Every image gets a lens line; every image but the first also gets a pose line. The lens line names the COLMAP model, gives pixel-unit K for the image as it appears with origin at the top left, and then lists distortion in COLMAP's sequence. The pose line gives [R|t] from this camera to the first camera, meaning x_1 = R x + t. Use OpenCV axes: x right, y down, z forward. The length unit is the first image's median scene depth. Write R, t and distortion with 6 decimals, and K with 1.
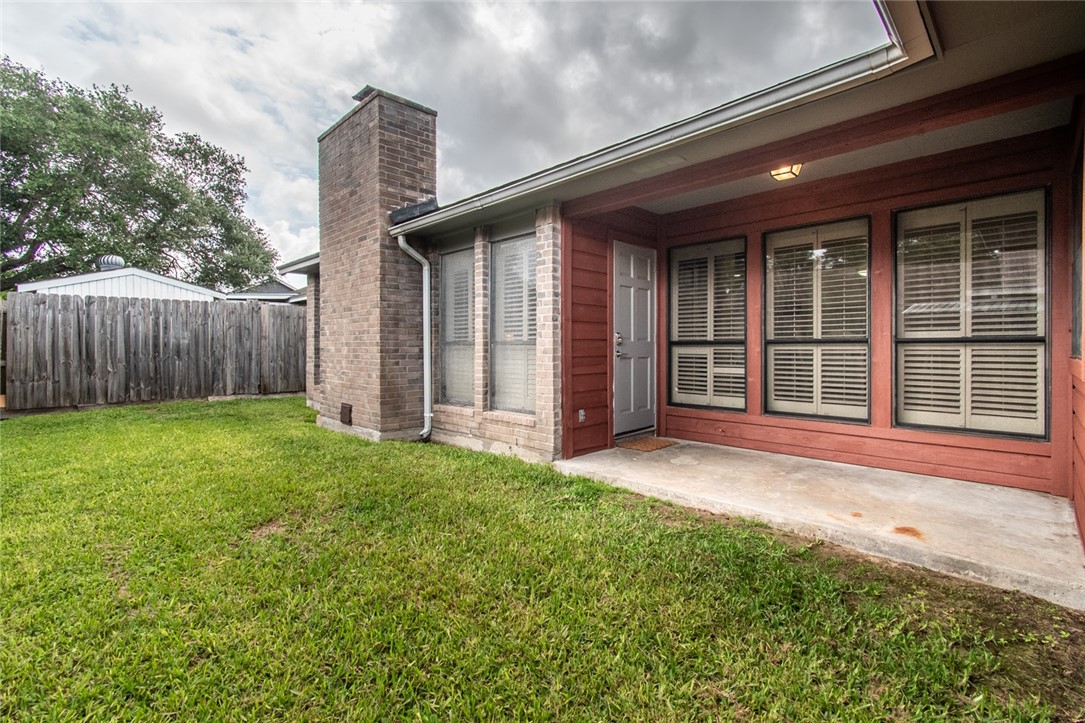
lens RADIAL K [[484.9, 0, 542.5], [0, 484.9, 351.8], [0, 0, 1]] dist [0.003759, -0.000199]
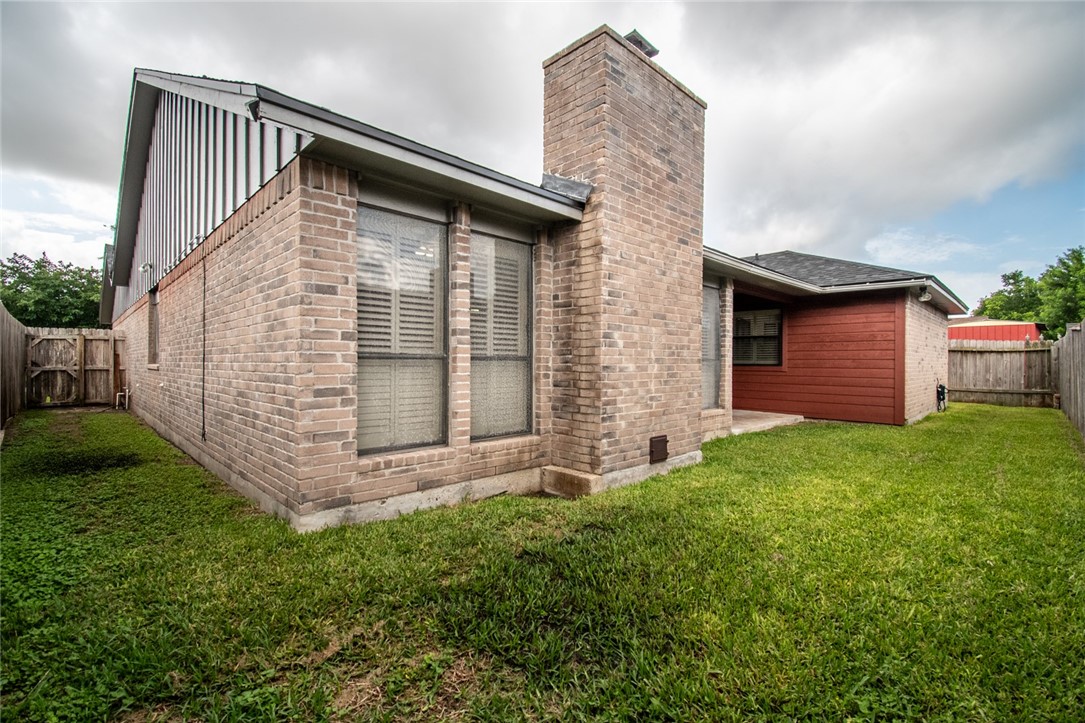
lens RADIAL K [[484.9, 0, 542.6], [0, 484.9, 362.3], [0, 0, 1]] dist [0.003759, -0.000199]
pose [[0.009659, -0.000692, 0.999953, -1.178335], [0.005648, 0.999984, 0.000637, -0.014124], [-0.999937, 0.005642, 0.009663, 1.167229]]
